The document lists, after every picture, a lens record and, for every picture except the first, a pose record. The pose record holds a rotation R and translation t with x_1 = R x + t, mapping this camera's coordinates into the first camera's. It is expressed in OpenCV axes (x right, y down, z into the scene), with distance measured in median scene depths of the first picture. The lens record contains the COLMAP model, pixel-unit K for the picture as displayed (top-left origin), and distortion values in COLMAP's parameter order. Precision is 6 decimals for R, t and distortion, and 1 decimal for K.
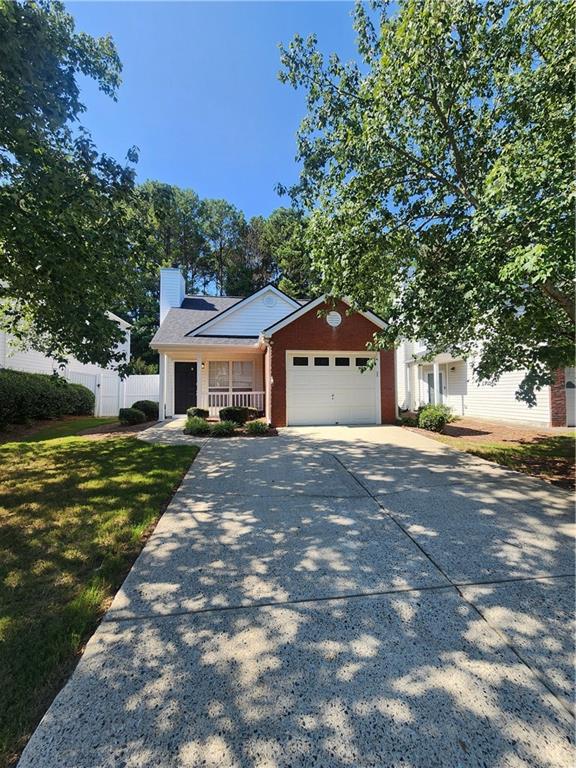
lens RADIAL K [[318.5, 0, 284.5], [0, 318.5, 384.4], [0, 0, 1]] dist [-0.001748, 0.000089]
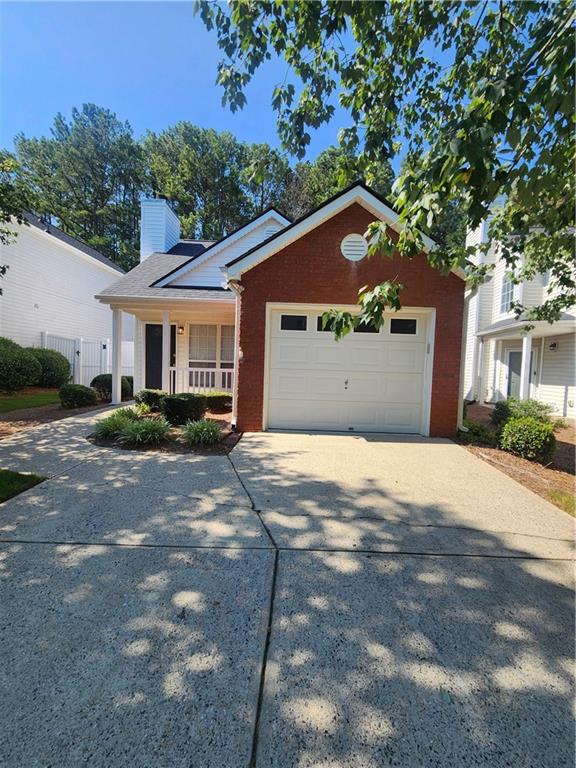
lens RADIAL K [[318.5, 0, 294.6], [0, 318.5, 384.8], [0, 0, 1]] dist [-0.001748, 0.000089]
pose [[0.989299, 0.047227, -0.138047, 0.133895], [-0.035745, 0.995782, 0.084502, -0.007090], [0.141456, -0.078664, 0.986814, 0.392651]]
